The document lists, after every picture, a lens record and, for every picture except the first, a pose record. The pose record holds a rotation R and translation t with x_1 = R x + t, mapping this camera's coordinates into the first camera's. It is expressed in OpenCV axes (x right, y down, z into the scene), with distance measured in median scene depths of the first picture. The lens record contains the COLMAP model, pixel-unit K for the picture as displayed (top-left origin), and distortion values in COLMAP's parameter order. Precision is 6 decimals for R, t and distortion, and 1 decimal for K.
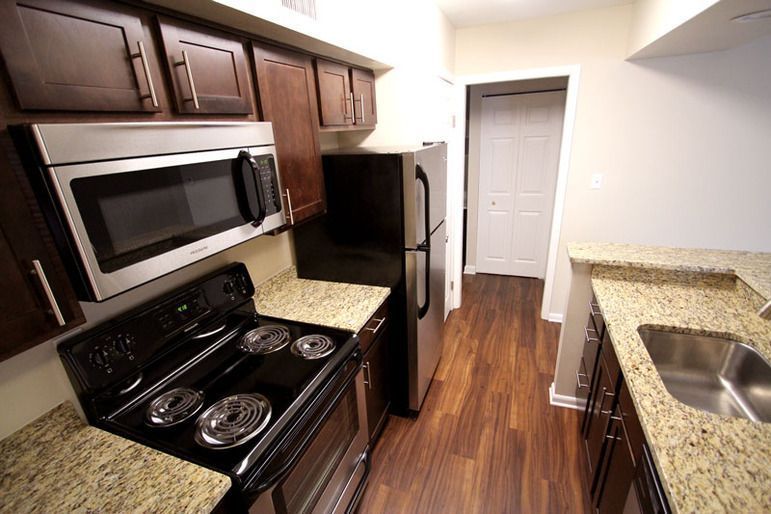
lens RADIAL K [[366.0, 0, 385.5], [0, 366.0, 257.0], [0, 0, 1]] dist [0.019113, 0.000132]
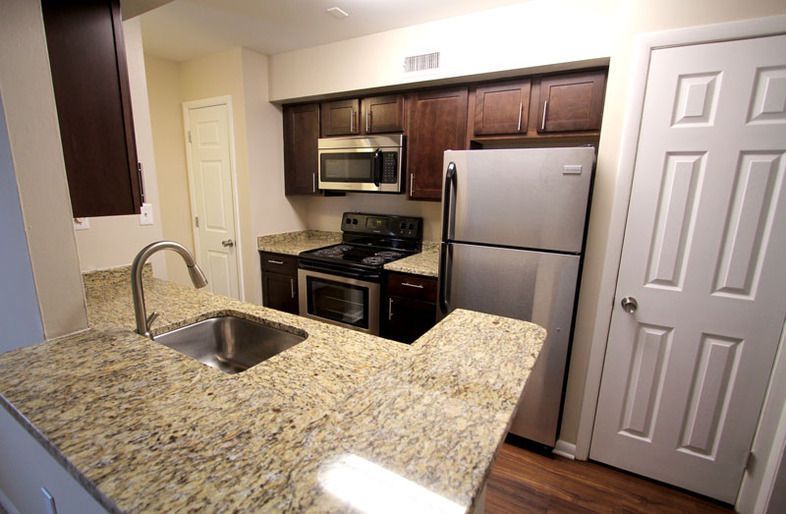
lens RADIAL K [[370.4, 0, 393.0], [0, 370.4, 257.0], [0, 0, 1]] dist [-0.000175, -0.000017]
pose [[-0.172094, 0.226999, -0.958569, 1.691827], [-0.352766, 0.894351, 0.275125, -0.327457], [0.919750, 0.385498, -0.073835, 1.385463]]
